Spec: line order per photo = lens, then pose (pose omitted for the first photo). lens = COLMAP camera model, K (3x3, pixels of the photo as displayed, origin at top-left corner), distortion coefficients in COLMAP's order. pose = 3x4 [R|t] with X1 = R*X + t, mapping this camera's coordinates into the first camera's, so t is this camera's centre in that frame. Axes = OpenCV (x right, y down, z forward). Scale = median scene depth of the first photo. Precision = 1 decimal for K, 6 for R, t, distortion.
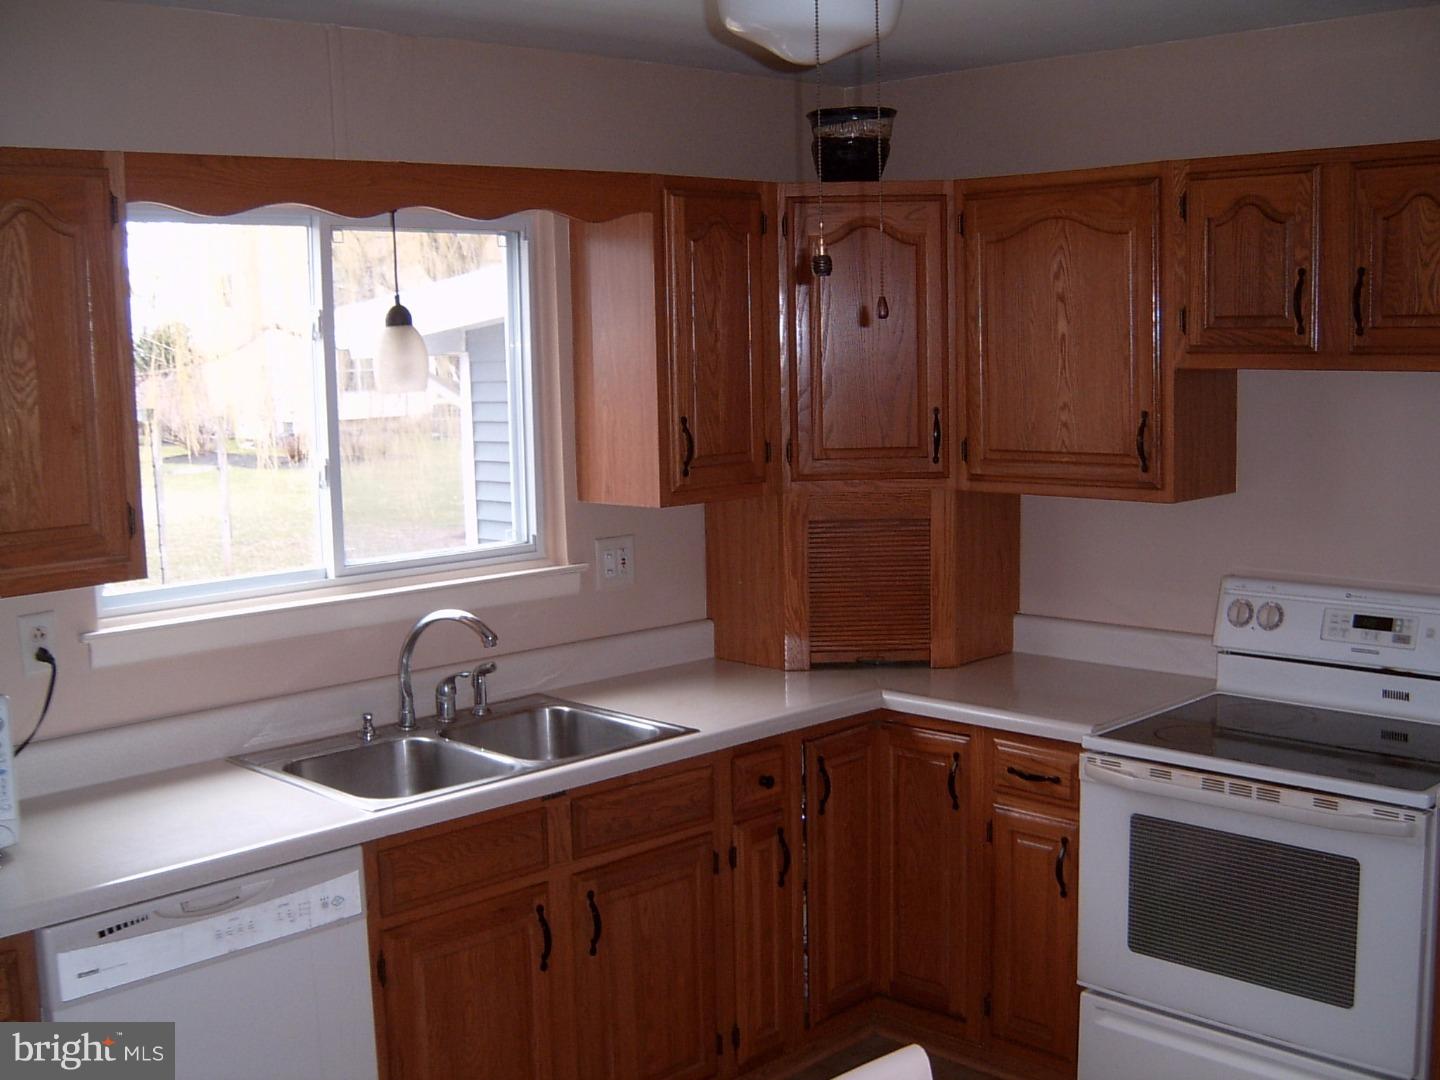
lens RADIAL K [[1681.8, 0, 731.6], [0, 1681.8, 550.3], [0, 0, 1]] dist [-0.117353, 0.000000]
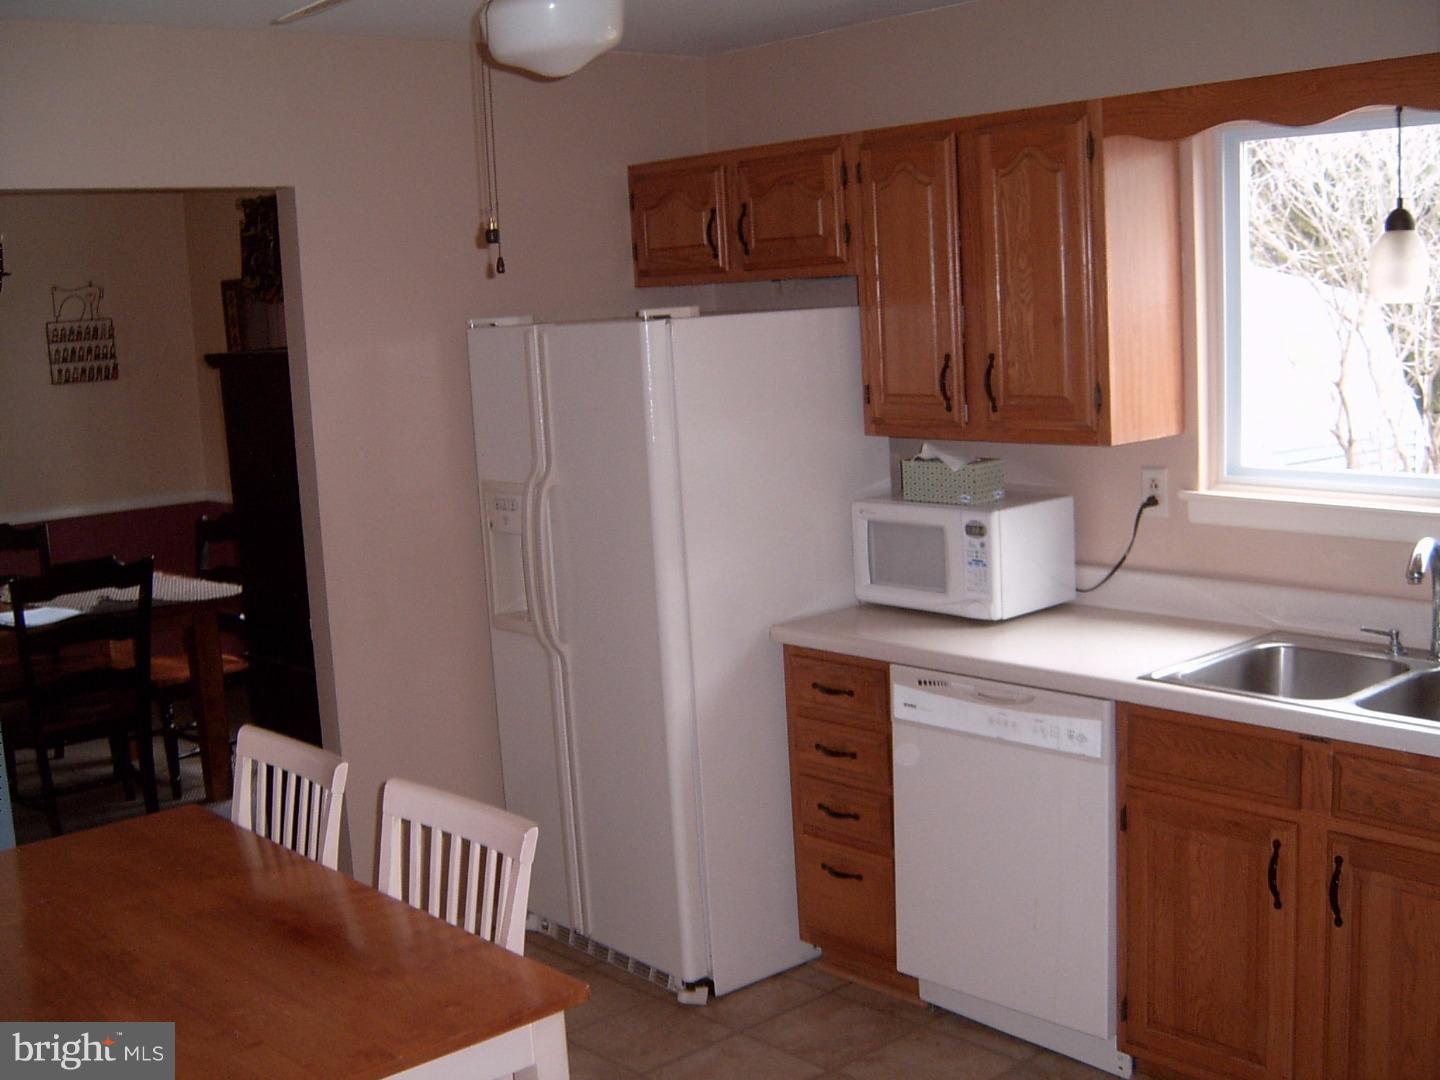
lens RADIAL K [[1681.8, 0, 731.1], [0, 1681.8, 533.6], [0, 0, 1]] dist [-0.117353, 0.000000]
pose [[-0.058107, 0.168623, -0.983966, 0.898144], [-0.077669, 0.981881, 0.172852, -0.112444], [0.995284, 0.086468, -0.043957, 0.786703]]
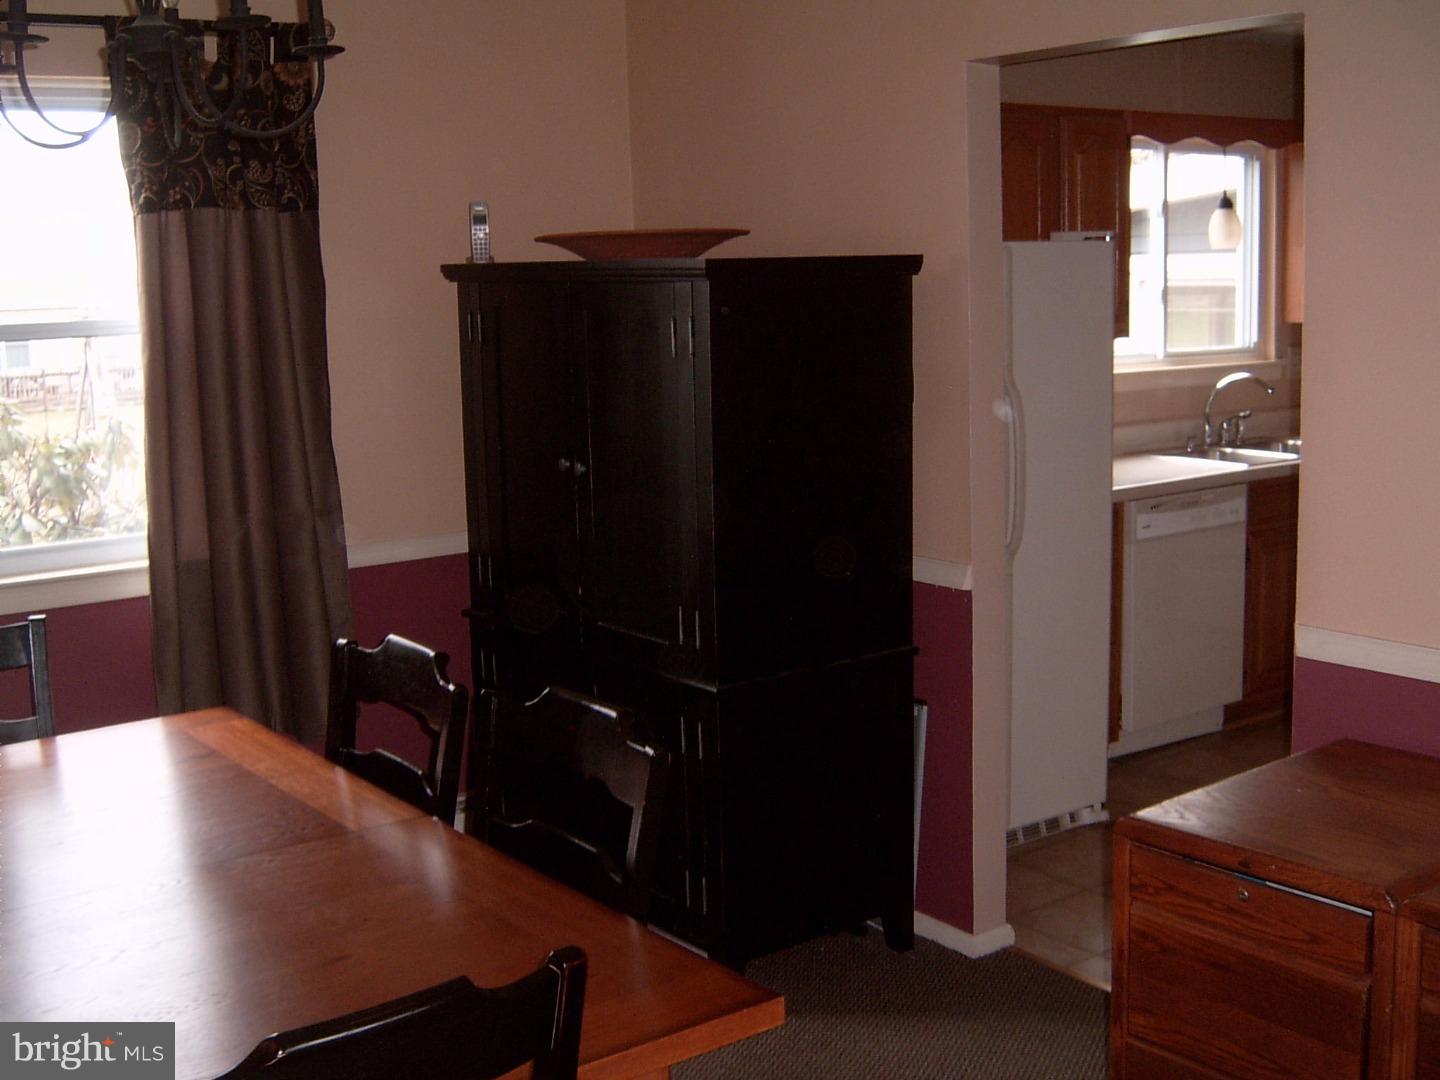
lens RADIAL K [[1681.8, 0, 719.0], [0, 1681.8, 536.2], [0, 0, 1]] dist [-0.117353, 0.000000]
pose [[0.984477, 0.022345, -0.174087, -0.480890], [-0.015591, 0.999075, 0.040068, 0.171455], [0.174821, -0.036732, 0.983915, -0.943499]]
